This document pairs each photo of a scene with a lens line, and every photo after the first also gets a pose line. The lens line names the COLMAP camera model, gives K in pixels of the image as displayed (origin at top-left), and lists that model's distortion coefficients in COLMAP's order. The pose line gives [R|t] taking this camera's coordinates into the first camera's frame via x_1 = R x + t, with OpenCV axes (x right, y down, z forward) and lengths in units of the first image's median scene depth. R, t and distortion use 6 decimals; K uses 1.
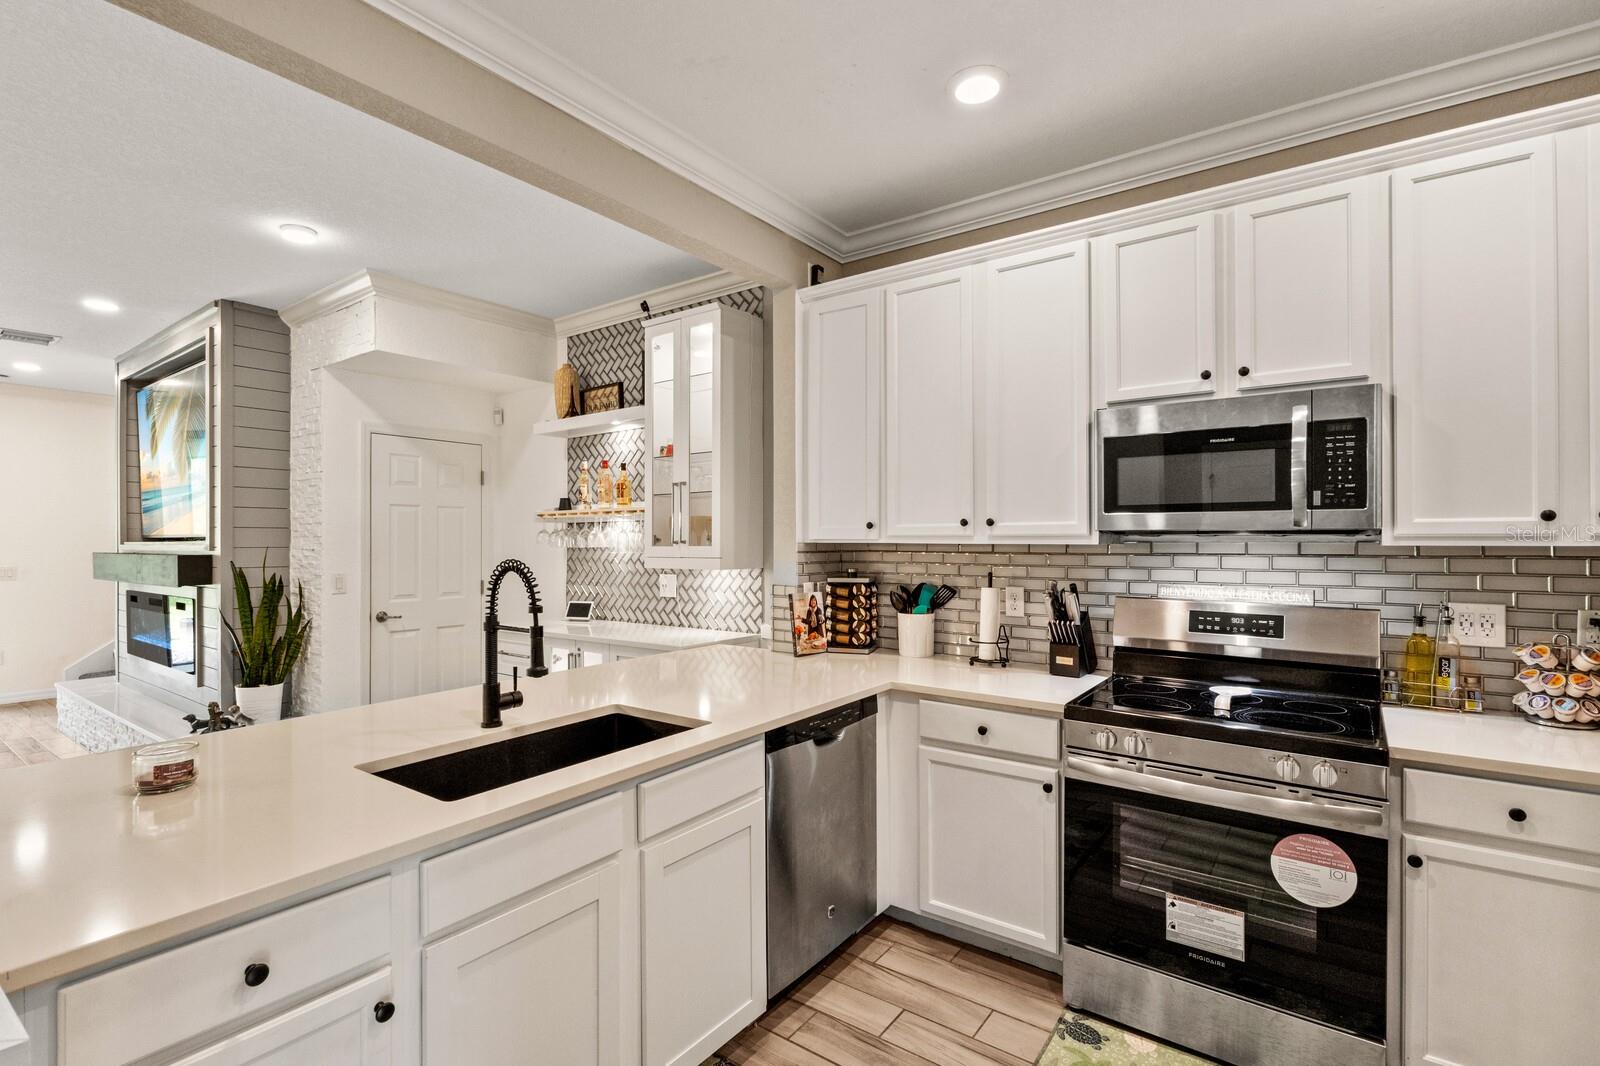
lens RADIAL K [[746.6, 0, 800.4], [0, 746.6, 536.5], [0, 0, 1]] dist [-0.002485, -0.001008]
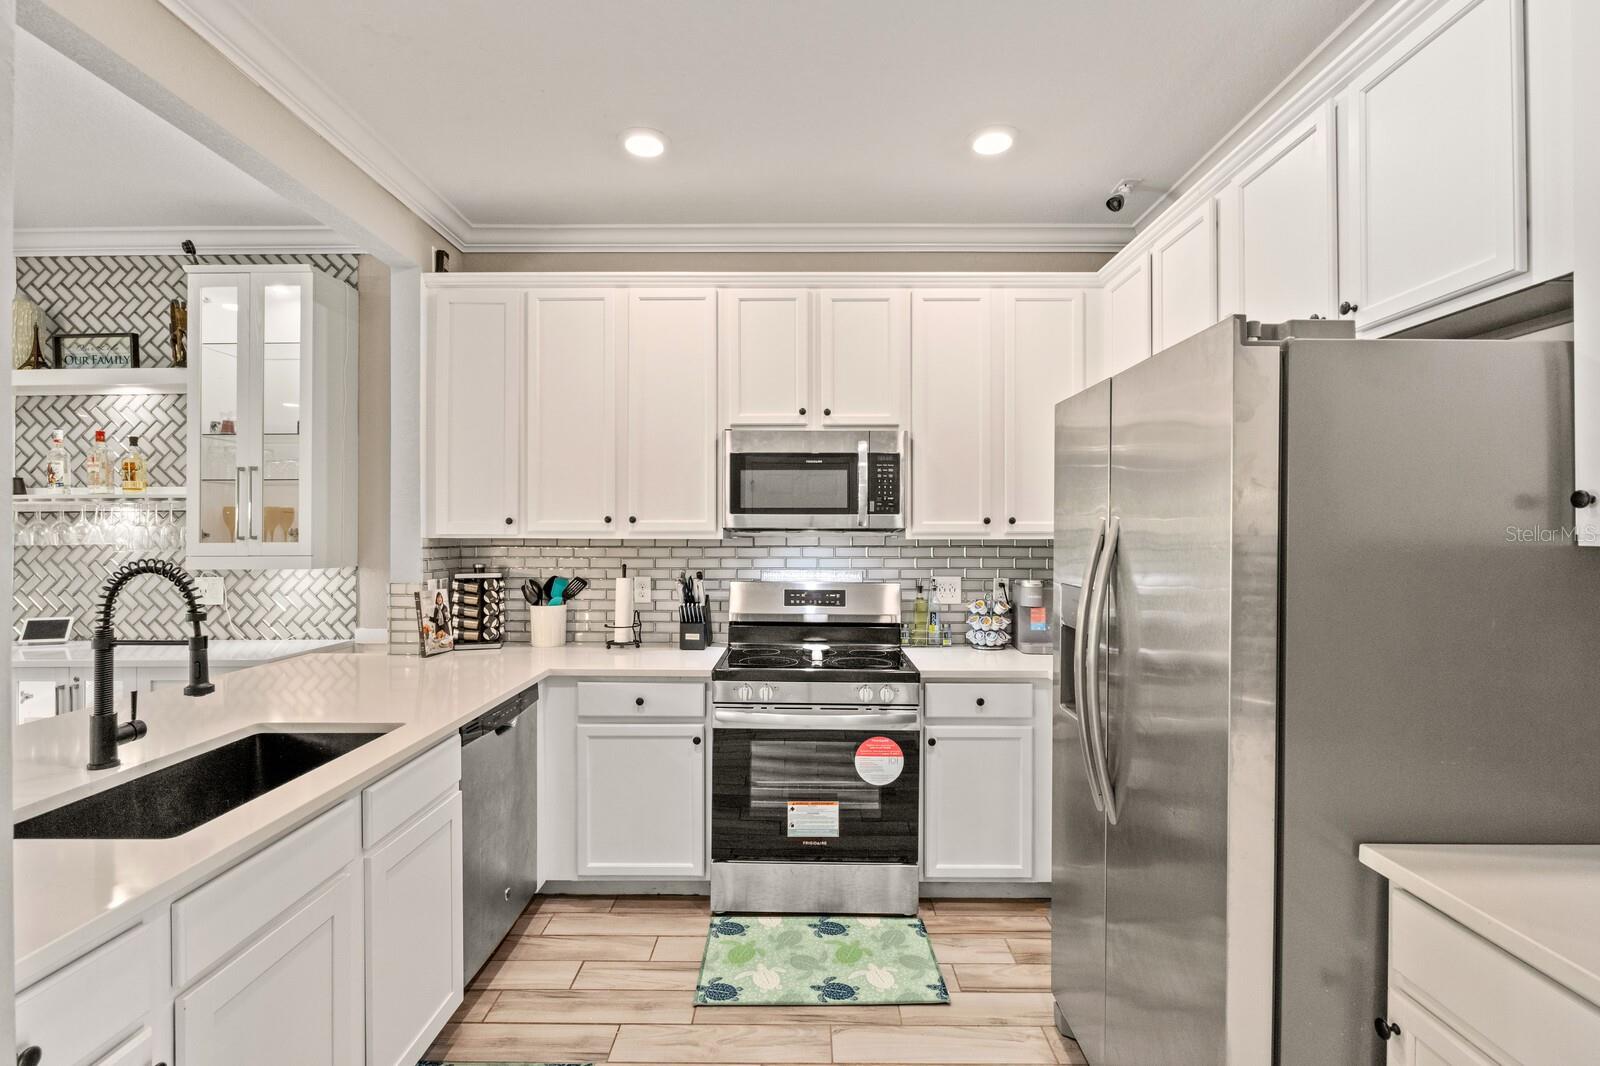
lens RADIAL K [[750.9, 0, 802.5], [0, 750.9, 531.0], [0, 0, 1]] dist [-0.003463, -0.000855]
pose [[0.809188, 0.003093, 0.587542, -0.232045], [-0.003242, 0.999994, -0.000799, -0.002125], [-0.587541, -0.001258, 0.809193, -0.080724]]
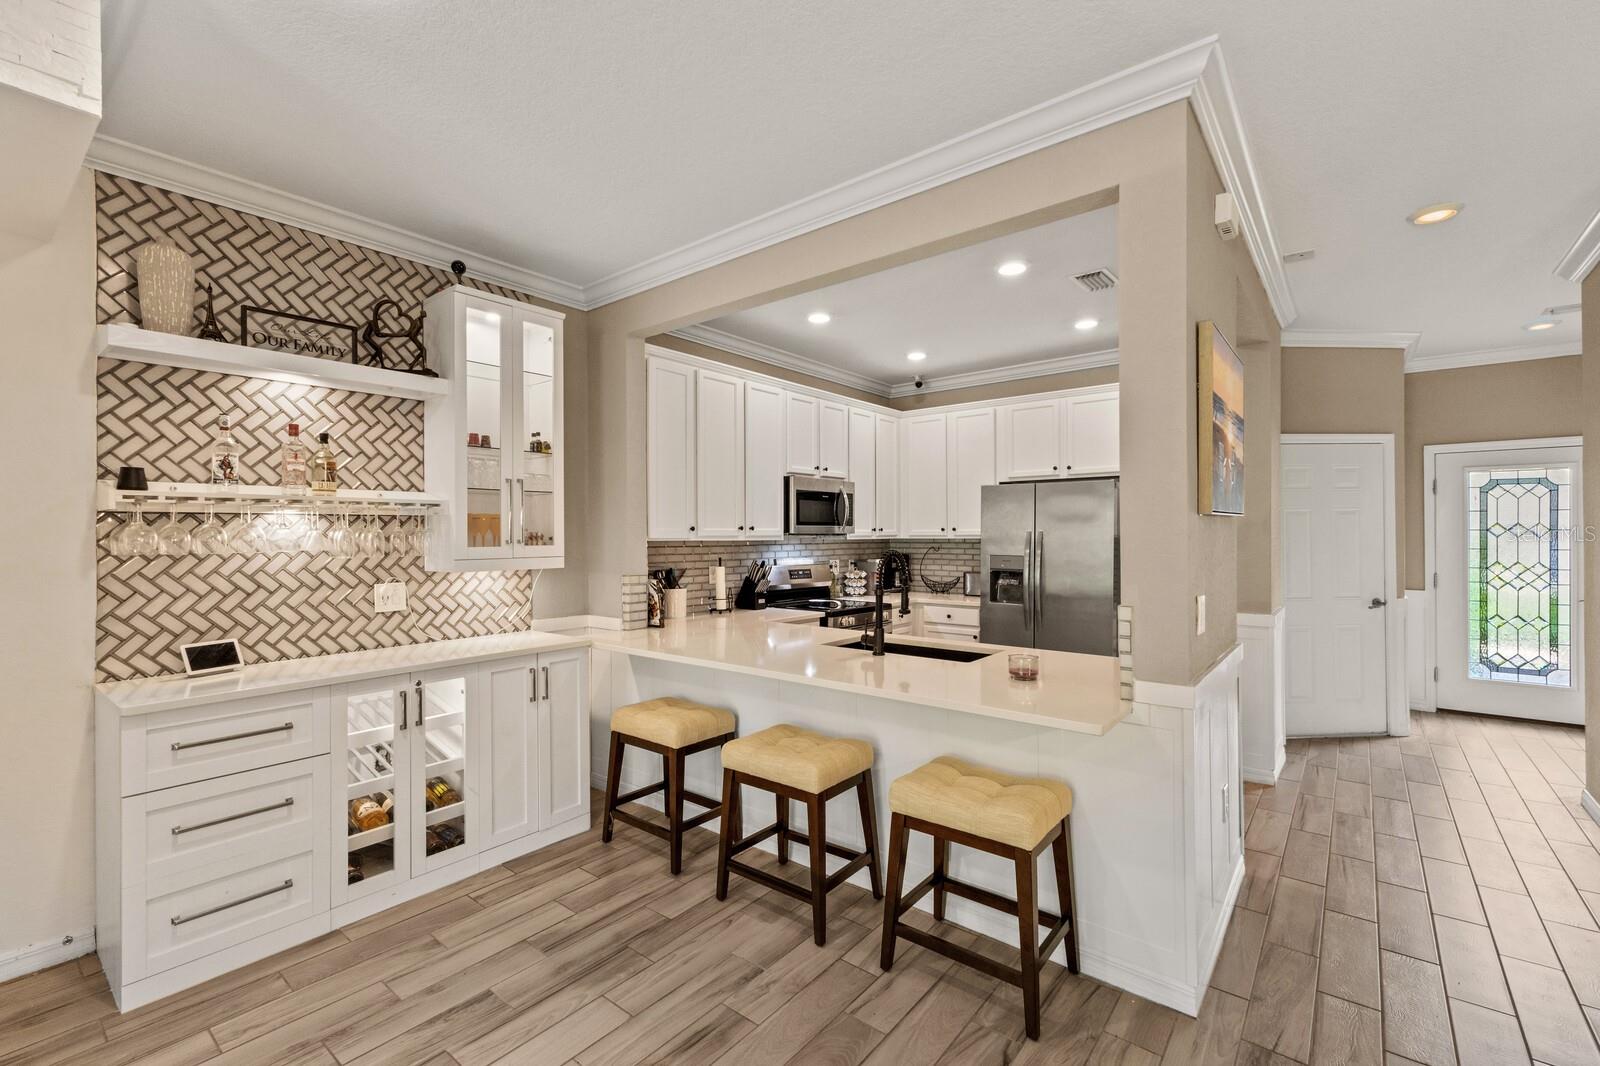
lens RADIAL K [[688.4, 0, 805.5], [0, 688.4, 531.3], [0, 0, 1]] dist [0.010749, -0.000337]
pose [[0.041803, 0.008523, 0.999090, -1.564432], [0.000686, 0.999963, -0.008559, 0.002917], [-0.999126, 0.001043, 0.041795, 0.906325]]
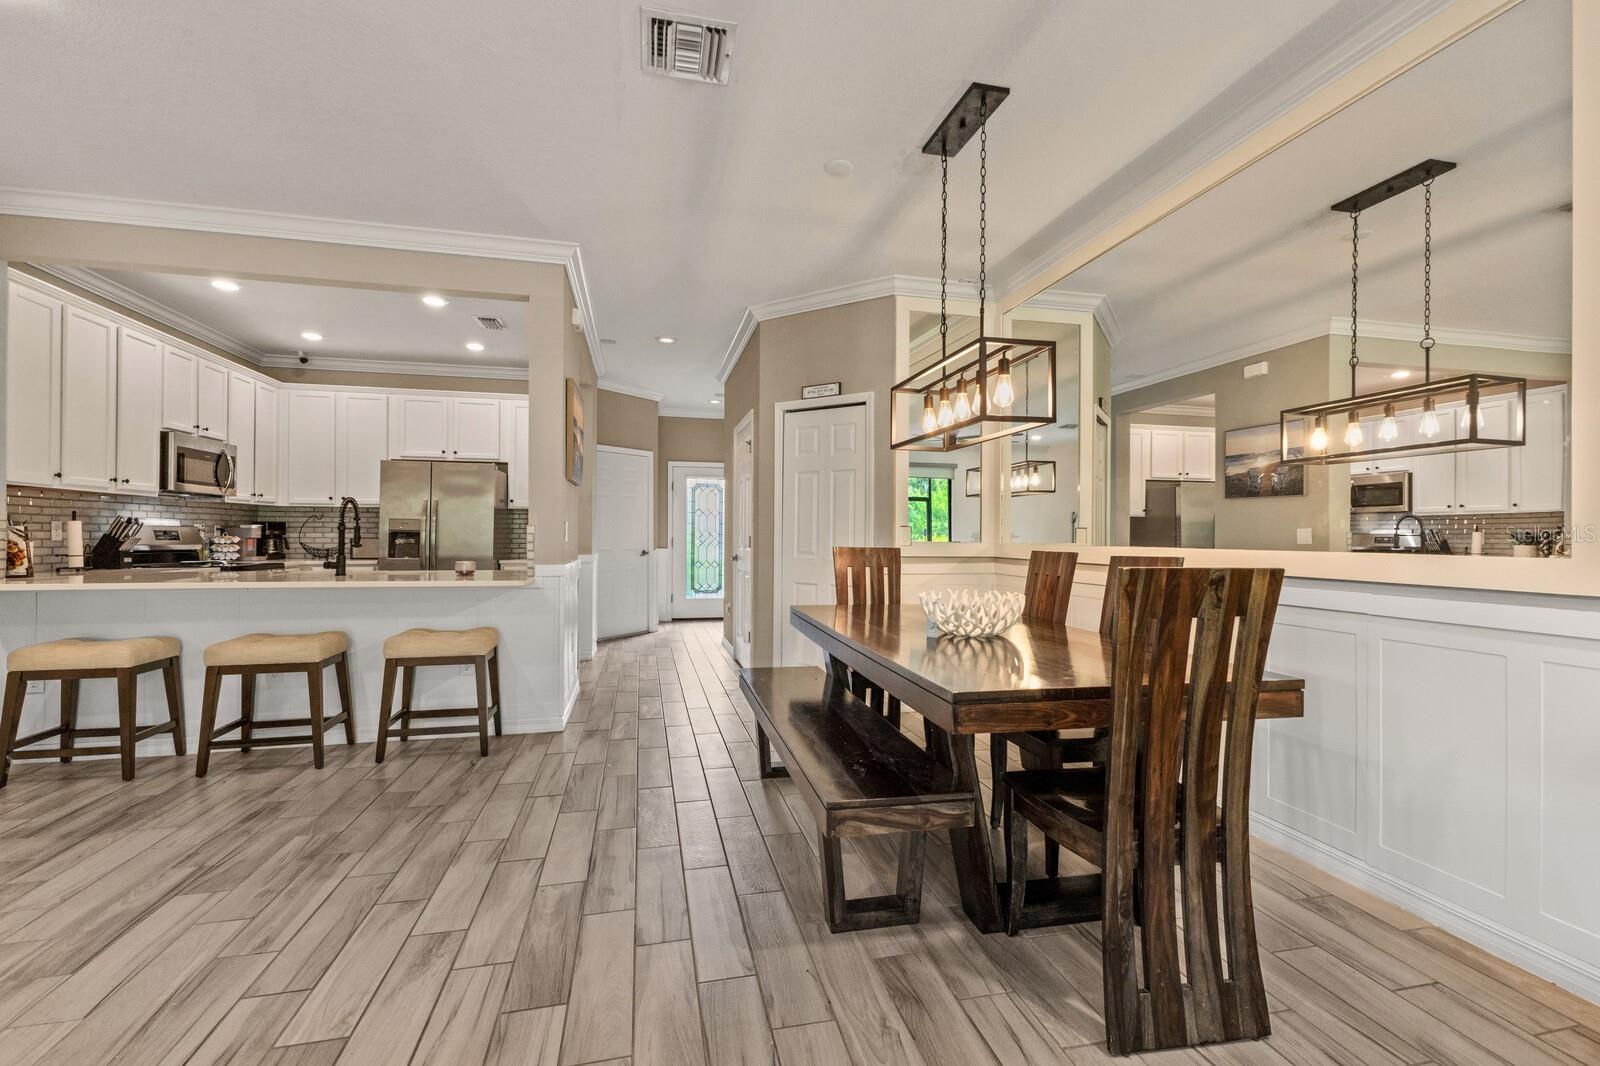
lens RADIAL K [[692.7, 0, 800.0], [0, 692.7, 533.0], [0, 0, 1]] dist [0.012695, 0.000092]
pose [[-0.757152, 0.002150, 0.653235, -2.218389], [-0.003142, 0.999971, -0.006933, 0.119963], [-0.653231, -0.007302, -0.757124, 1.362027]]
